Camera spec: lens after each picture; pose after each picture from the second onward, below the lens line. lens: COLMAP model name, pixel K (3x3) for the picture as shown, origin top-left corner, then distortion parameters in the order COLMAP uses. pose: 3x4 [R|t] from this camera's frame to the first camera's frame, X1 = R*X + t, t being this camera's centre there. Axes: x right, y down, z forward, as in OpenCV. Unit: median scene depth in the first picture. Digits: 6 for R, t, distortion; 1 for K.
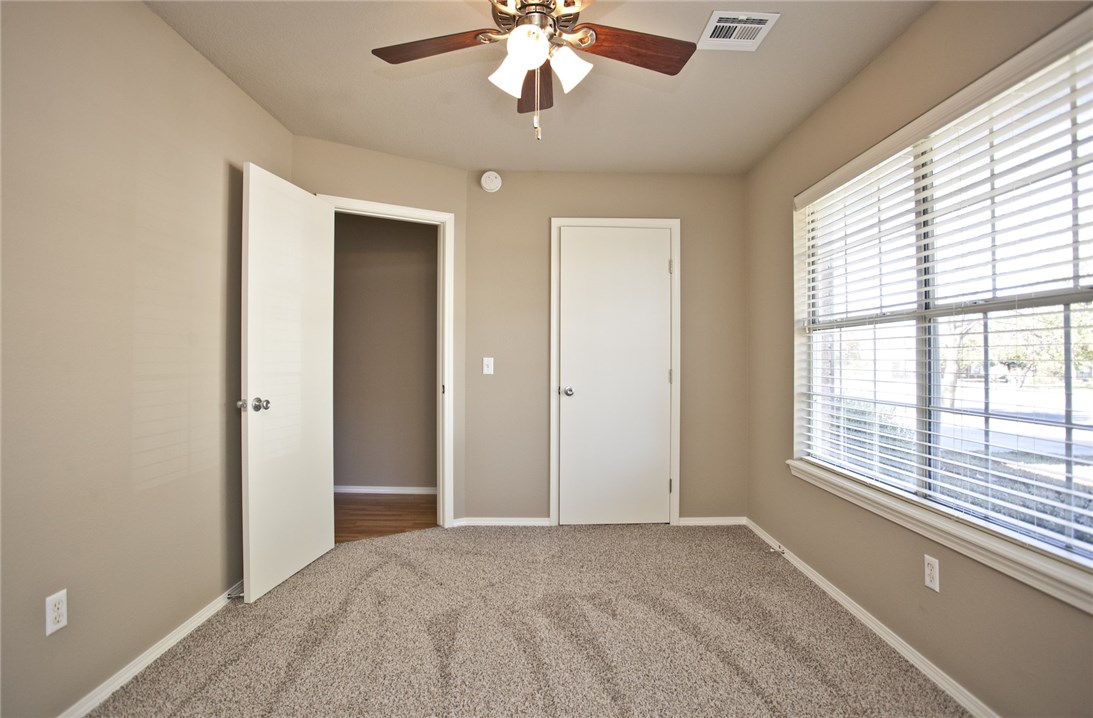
lens RADIAL K [[533.1, 0, 546.5], [0, 533.1, 359.0], [0, 0, 1]] dist [-0.082289, 0.036489]
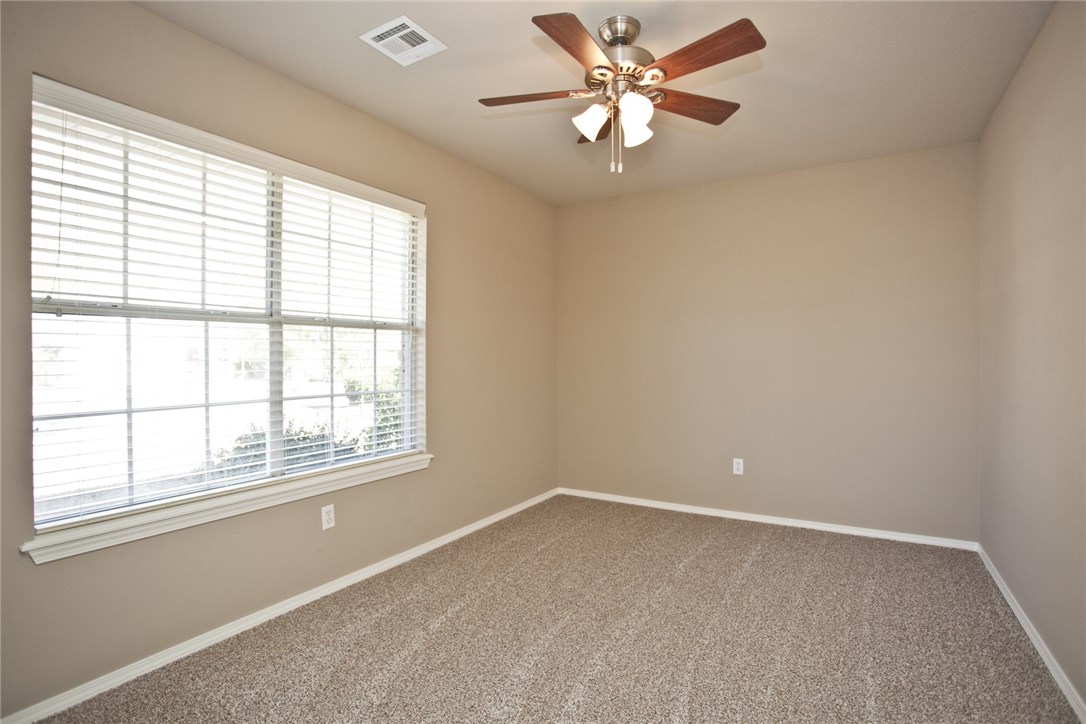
lens RADIAL K [[524.4, 0, 547.8], [0, 524.4, 359.7], [0, 0, 1]] dist [-0.075836, 0.035660]
pose [[-0.852173, 0.029412, 0.522434, -0.406907], [0.029279, 0.999535, -0.008512, 0.030461], [-0.522441, 0.008042, -0.852637, 1.655598]]
